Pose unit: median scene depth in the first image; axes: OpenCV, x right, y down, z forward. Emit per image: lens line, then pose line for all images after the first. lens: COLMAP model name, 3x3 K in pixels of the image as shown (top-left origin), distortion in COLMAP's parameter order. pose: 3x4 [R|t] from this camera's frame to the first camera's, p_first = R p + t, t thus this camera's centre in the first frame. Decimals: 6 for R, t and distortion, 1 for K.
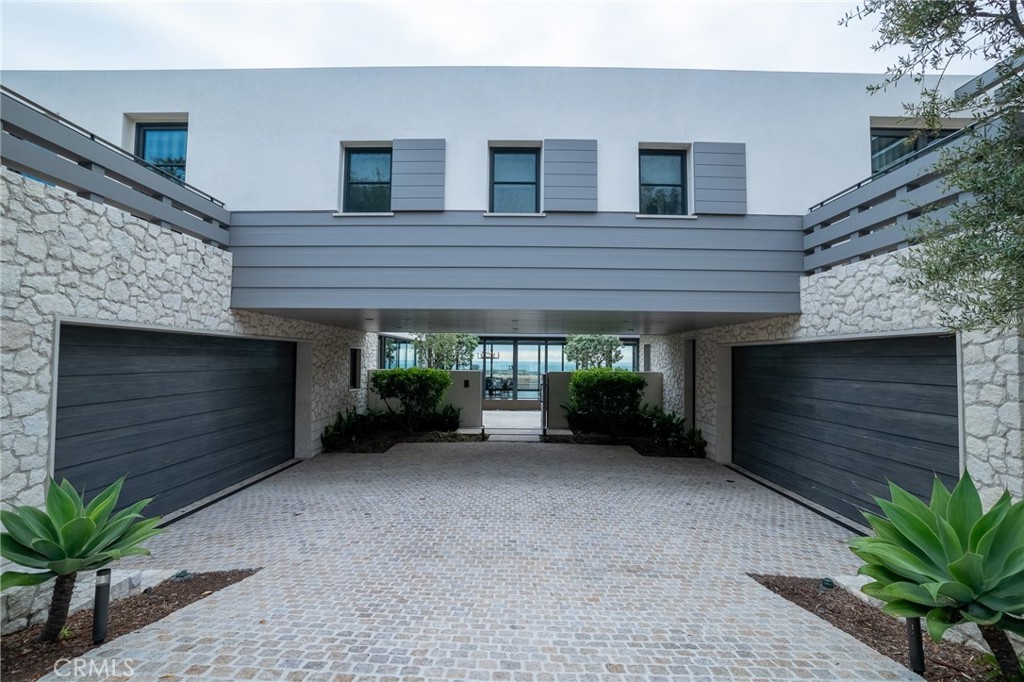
lens RADIAL K [[495.7, 0, 512.0], [0, 495.7, 341.0], [0, 0, 1]] dist [-0.034807, 0.000840]
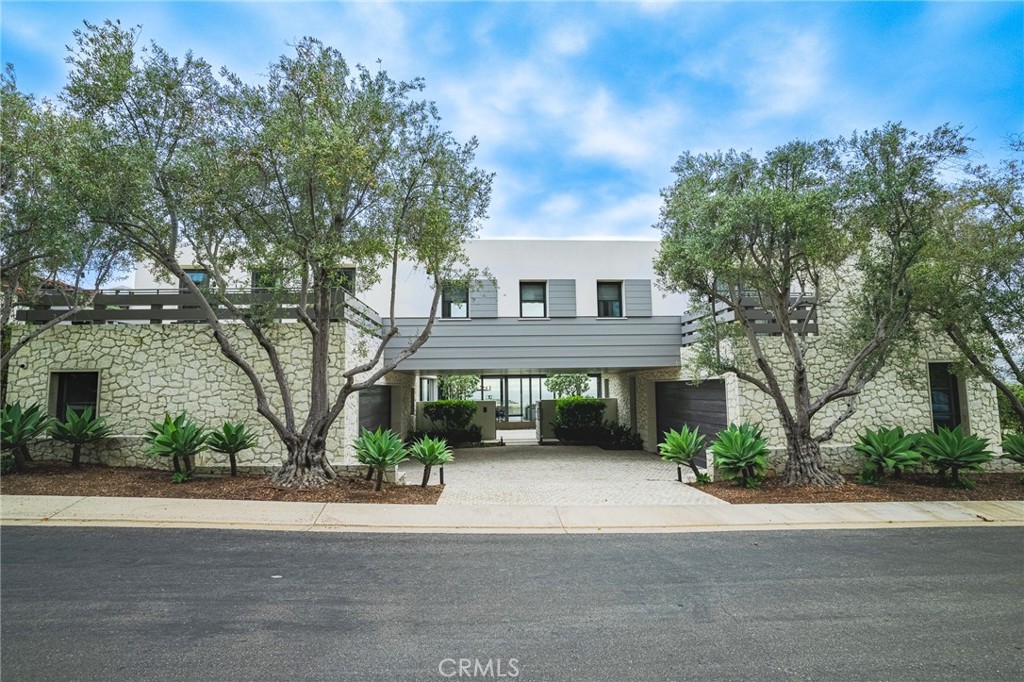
lens RADIAL K [[495.7, 0, 512.0], [0, 495.7, 341.0], [0, 0, 1]] dist [-0.034807, 0.000840]
pose [[0.997188, -0.017939, 0.072763, -0.131625], [0.022153, 0.998099, -0.057517, -0.033943], [-0.071593, 0.058967, 0.995689, -0.536429]]
